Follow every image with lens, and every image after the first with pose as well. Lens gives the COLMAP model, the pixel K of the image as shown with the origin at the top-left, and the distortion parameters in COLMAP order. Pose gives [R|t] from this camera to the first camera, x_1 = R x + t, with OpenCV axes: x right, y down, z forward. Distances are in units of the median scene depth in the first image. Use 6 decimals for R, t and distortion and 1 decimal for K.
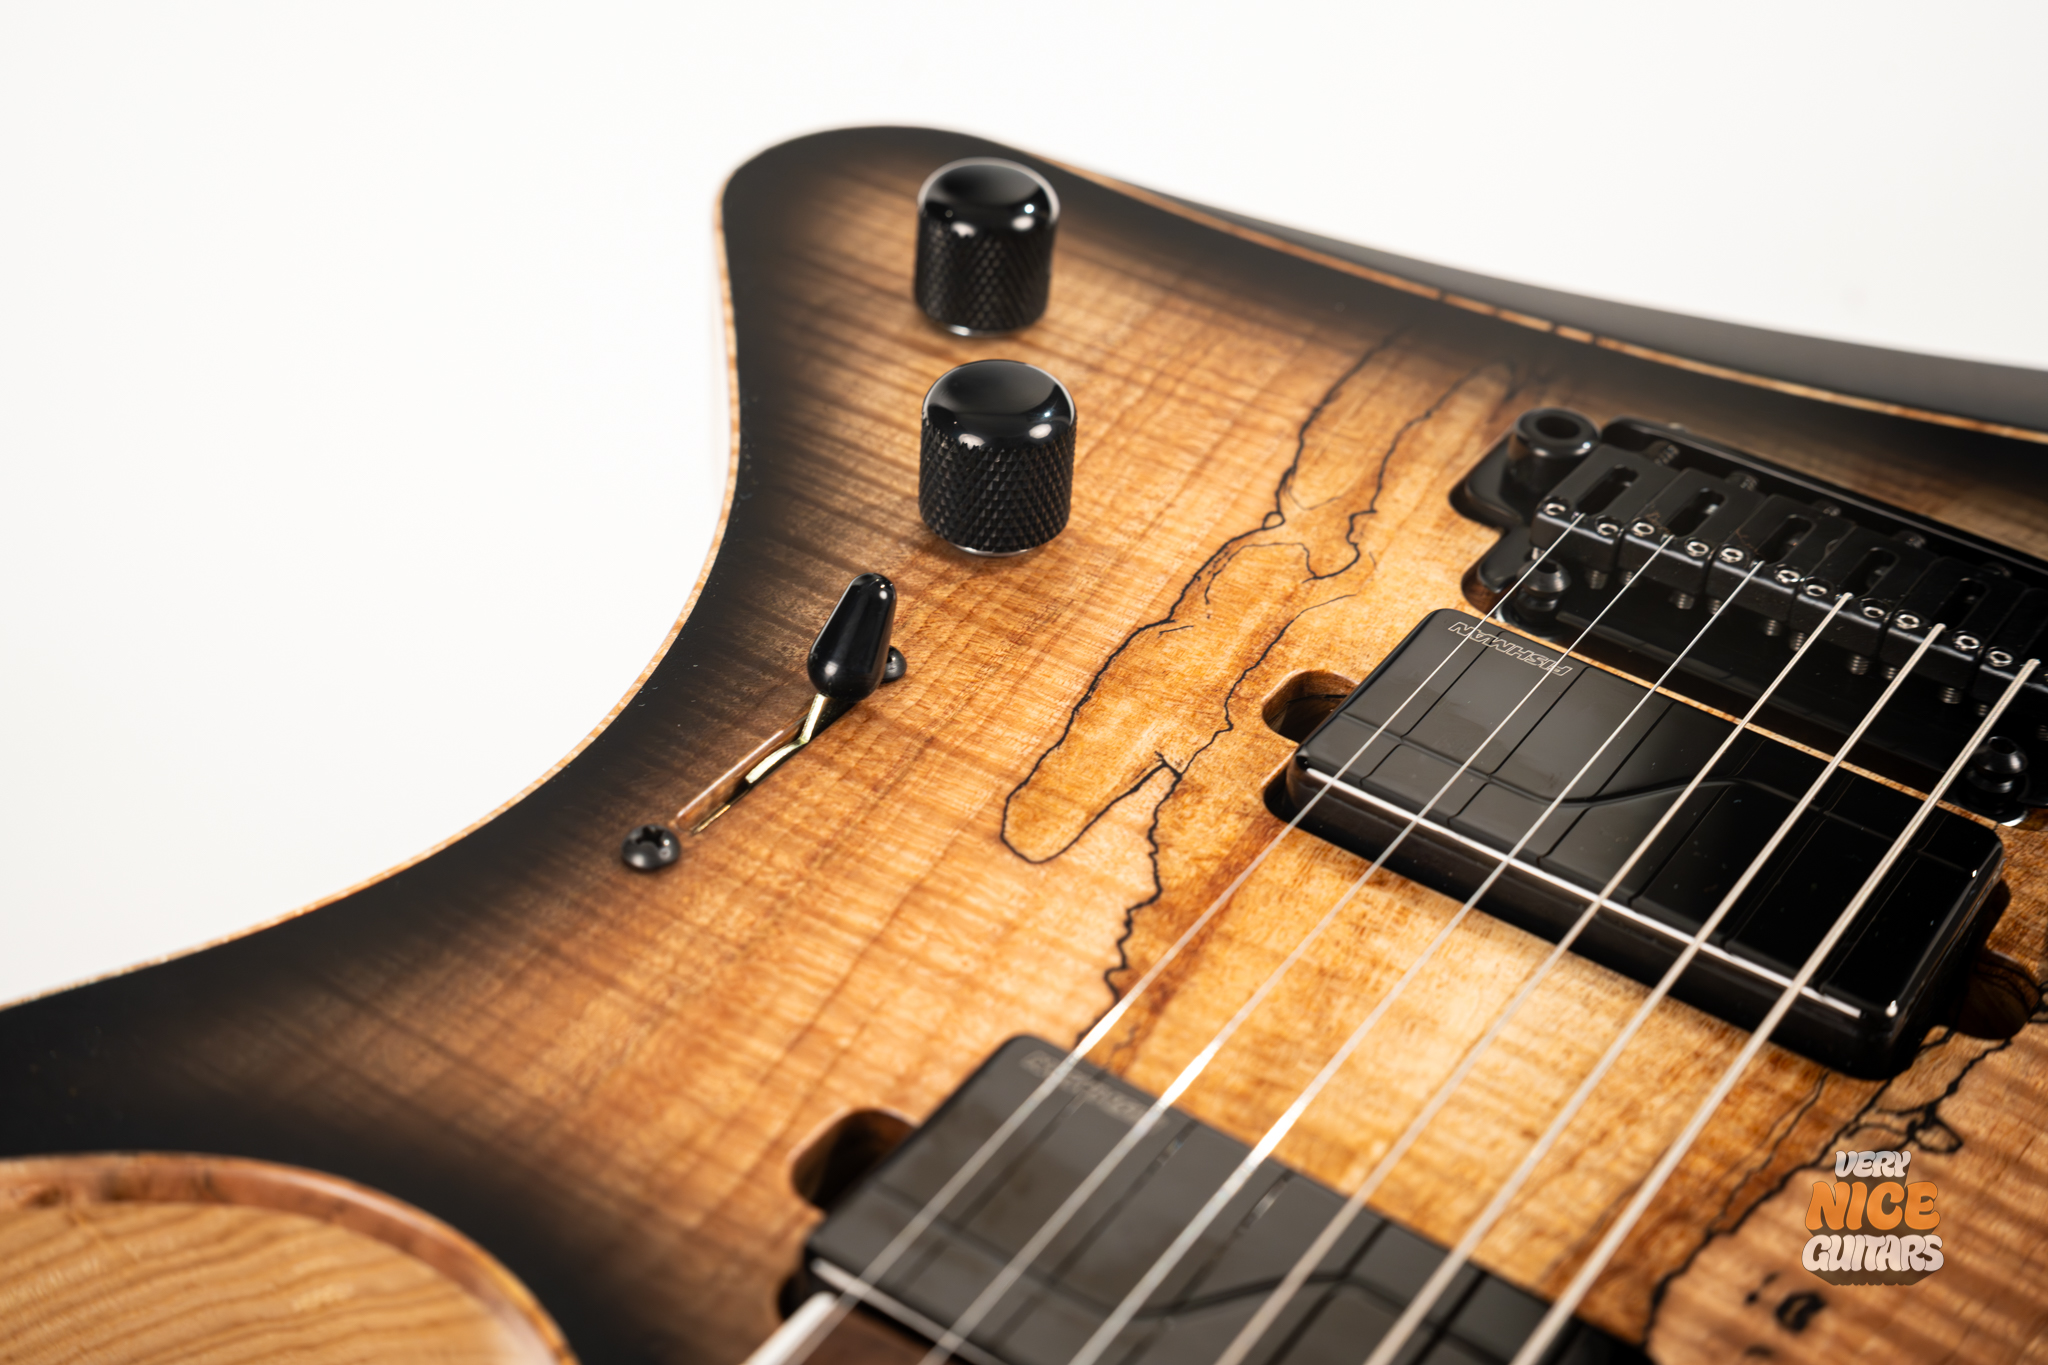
lens RADIAL K [[2942.6, 0, 1003.3], [0, 2942.6, 678.1], [0, 0, 1]] dist [0.100812, -0.287127]
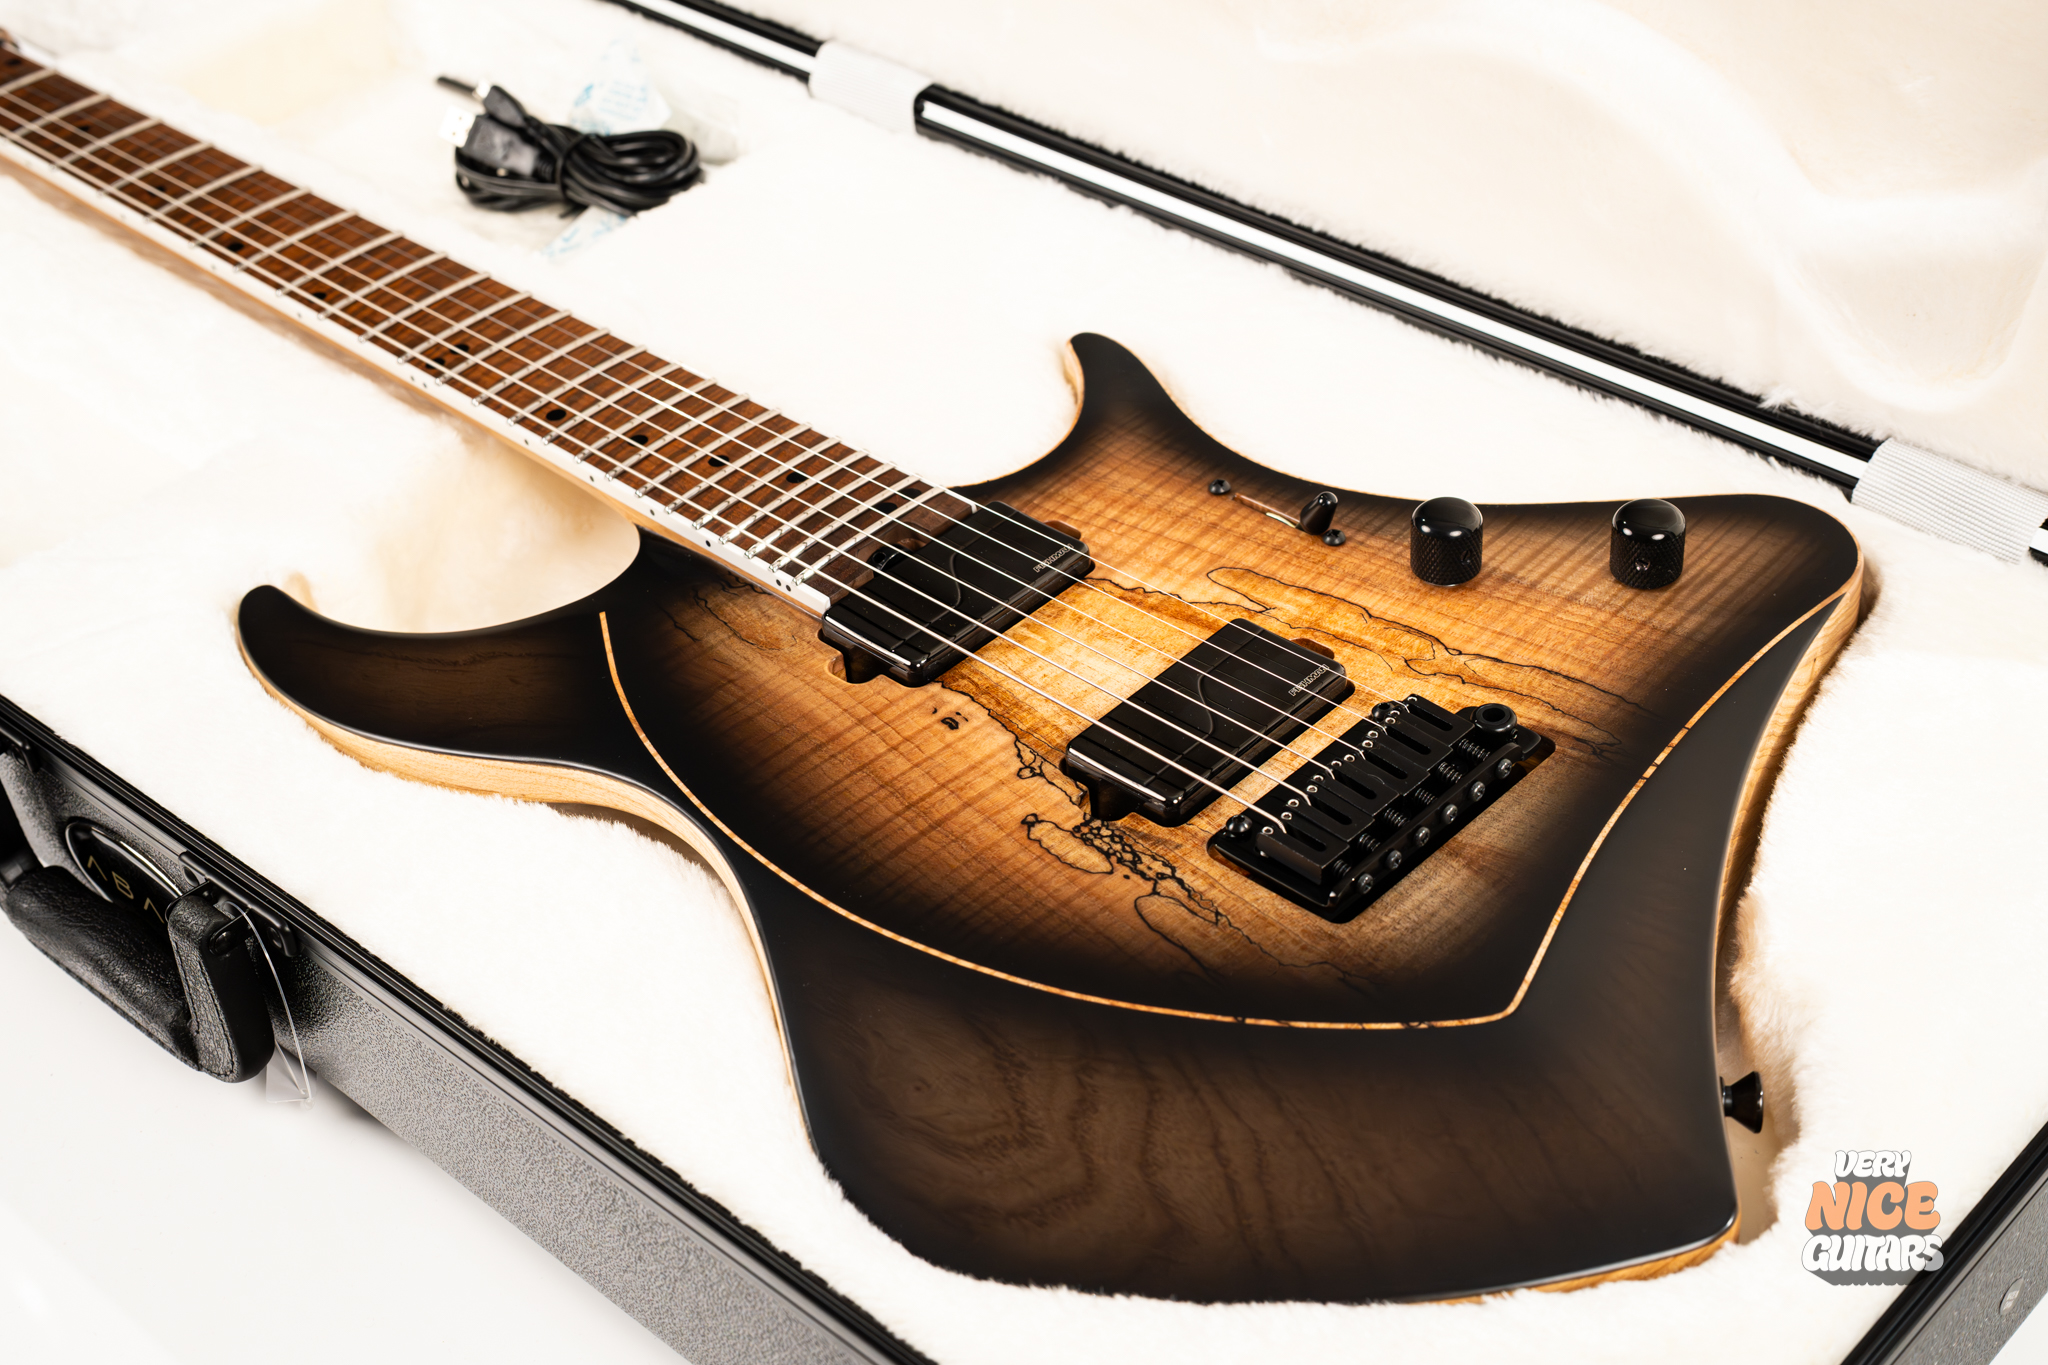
lens RADIAL K [[2931.9, 0, 984.5], [0, 2931.9, 688.4], [0, 0, 1]] dist [0.105498, -0.036181]
pose [[-0.180543, 0.566445, -0.804080, 2.199625], [-0.534347, 0.629860, 0.563692, -1.234993], [0.825758, 0.531429, 0.188961, 0.428505]]
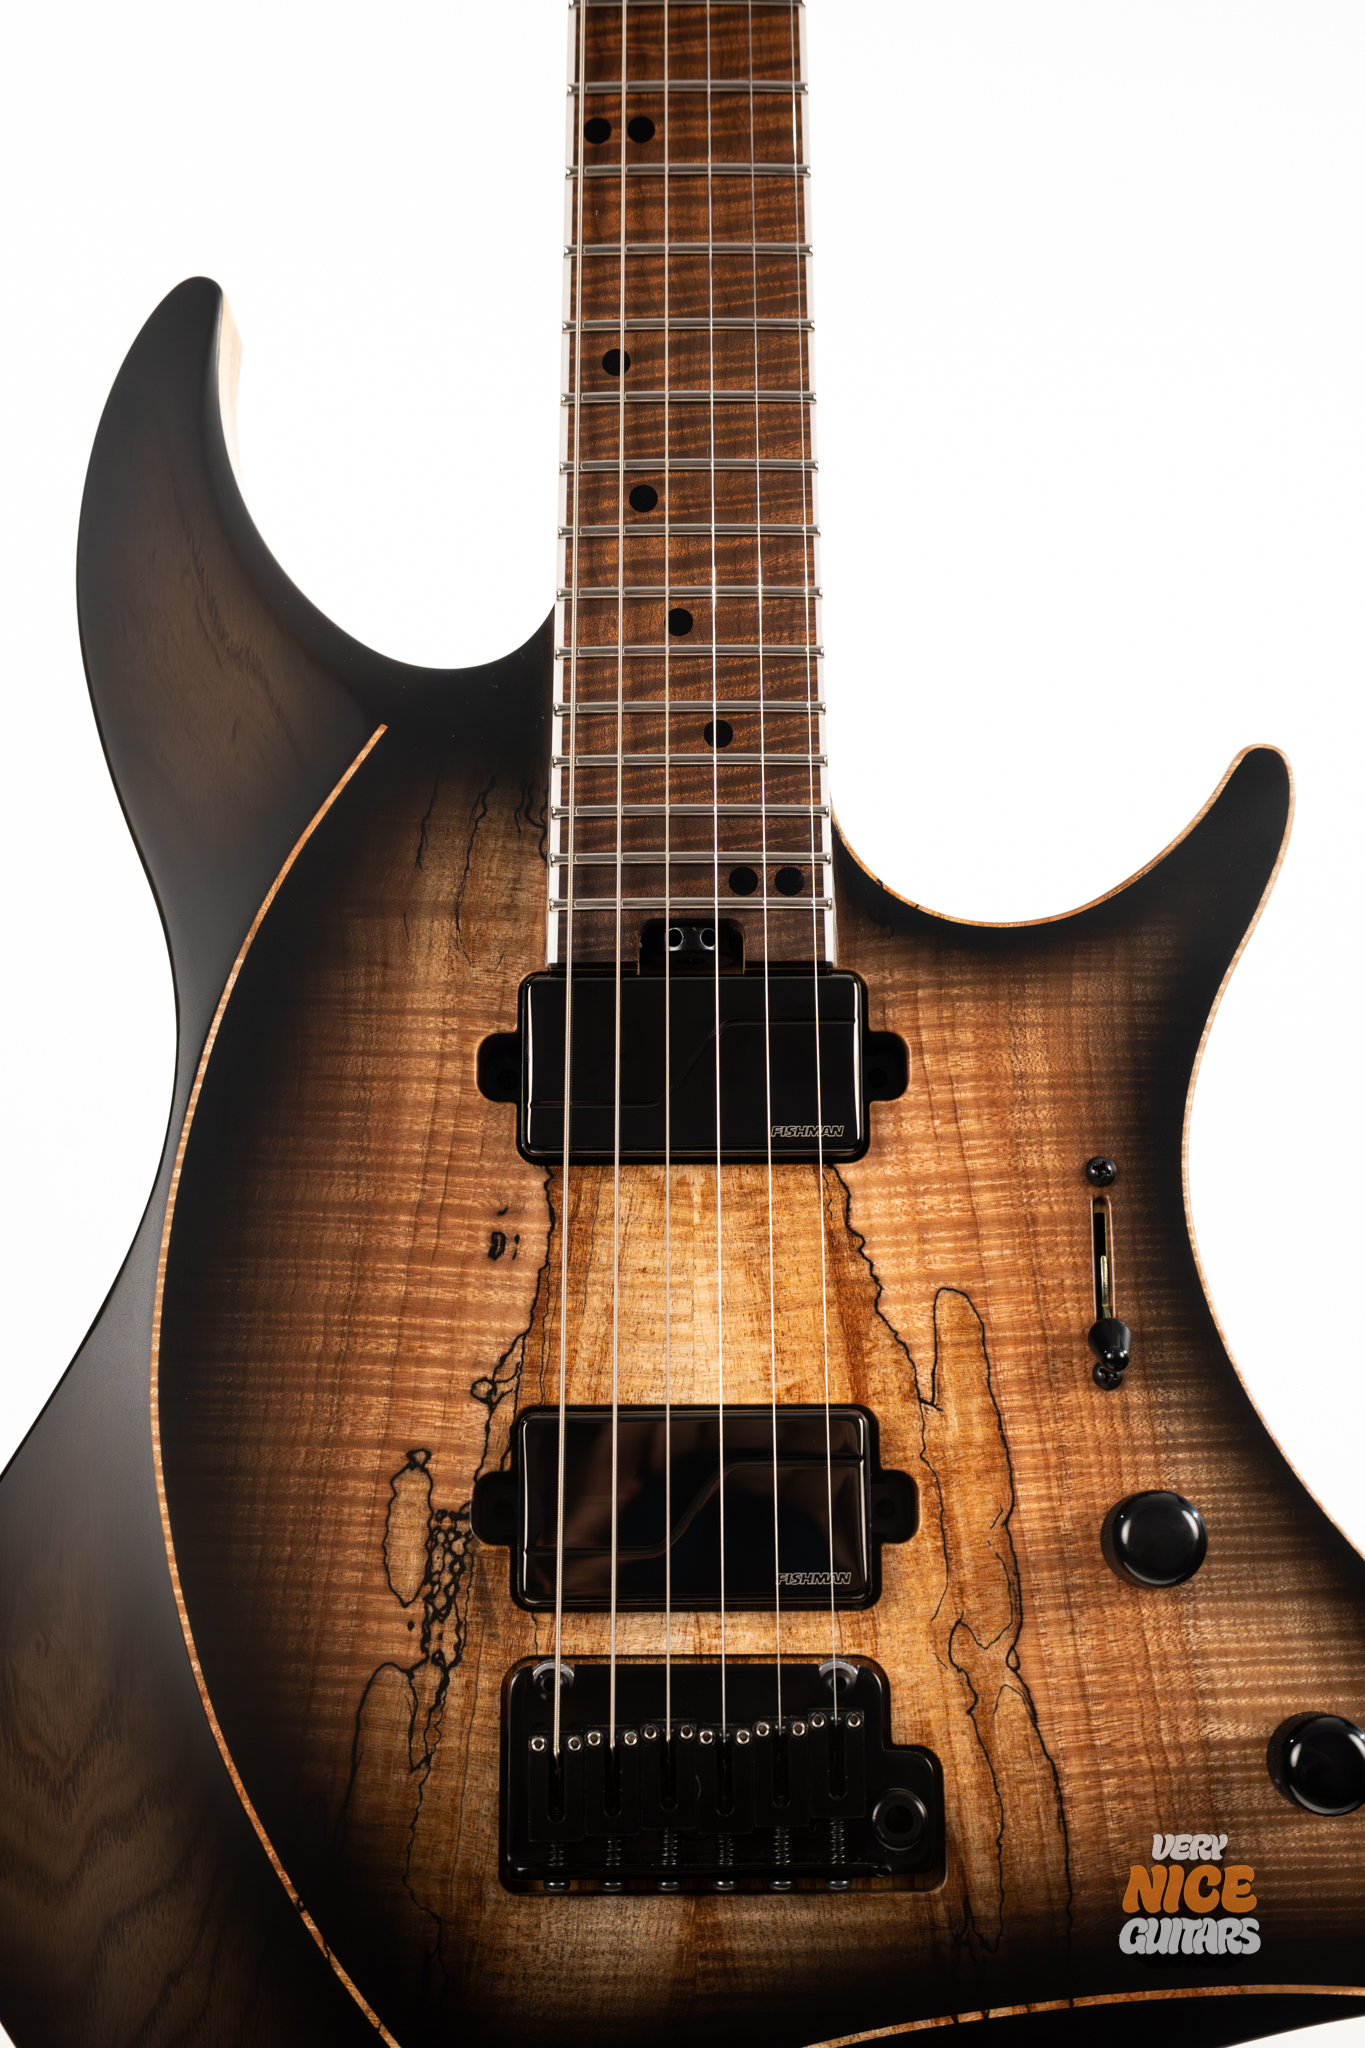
lens RADIAL K [[2886.1, 0, 682.5], [0, 2886.1, 1024.0], [0, 0, 1]] dist [0.109277, -0.337867]
pose [[-0.826372, 0.537684, -0.167349, 0.378692], [-0.372408, -0.298895, 0.878620, -1.503030], [0.422400, 0.788389, 0.447236, -0.037522]]
